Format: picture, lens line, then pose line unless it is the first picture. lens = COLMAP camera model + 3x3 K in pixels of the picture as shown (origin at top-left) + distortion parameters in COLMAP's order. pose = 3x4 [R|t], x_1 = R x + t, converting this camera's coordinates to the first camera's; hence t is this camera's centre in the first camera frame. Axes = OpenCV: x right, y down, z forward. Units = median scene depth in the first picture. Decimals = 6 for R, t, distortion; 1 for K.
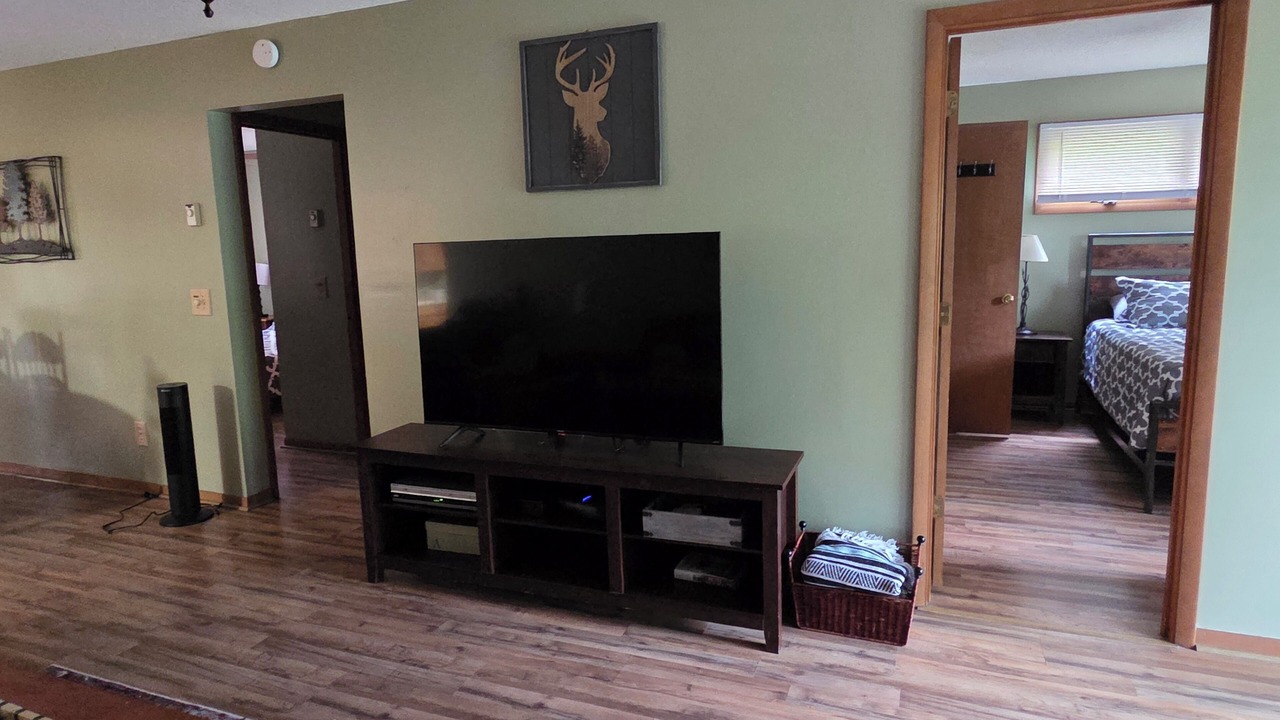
lens RADIAL K [[752.9, 0, 640.3], [0, 752.9, 357.8], [0, 0, 1]] dist [0.000059, -0.000135]
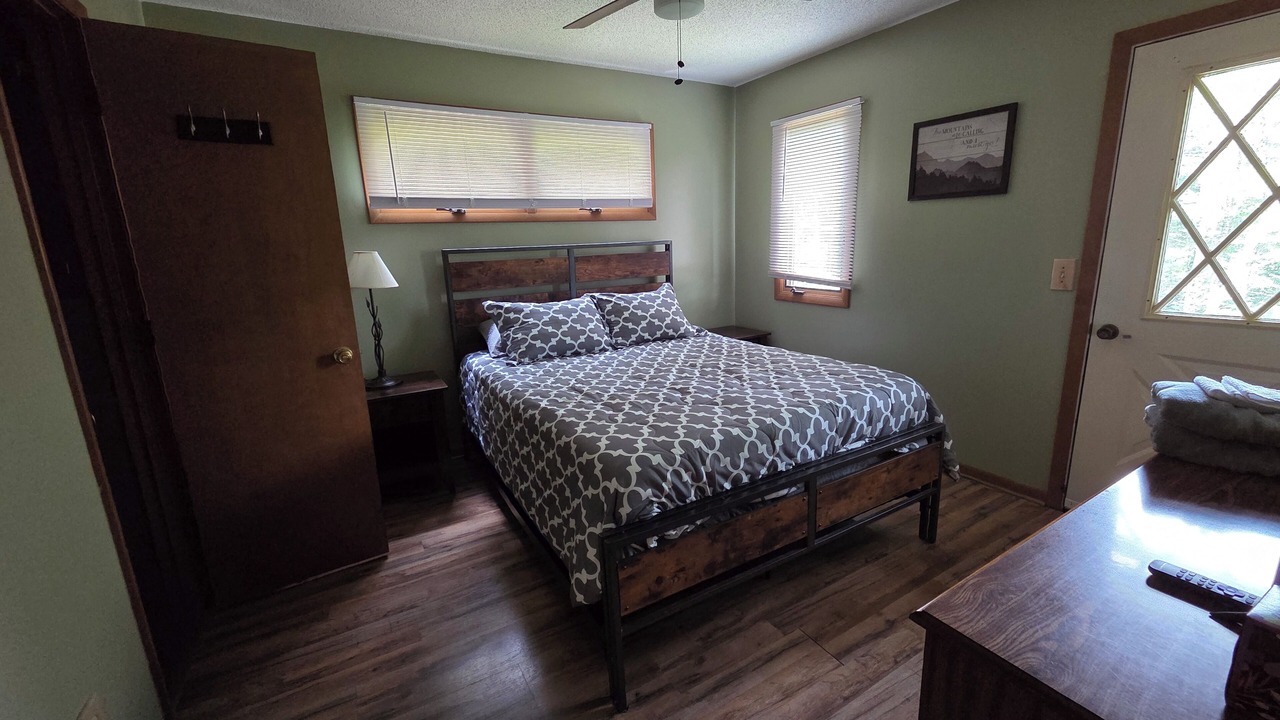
lens RADIAL K [[516.2, 0, 642.1], [0, 516.2, 356.3], [0, 0, 1]] dist [-0.001004, 0.000007]
pose [[0.617070, -0.166923, 0.769000, 0.306235], [0.138259, 0.985039, 0.102874, -0.084809], [-0.774667, 0.042841, 0.630917, 0.529414]]
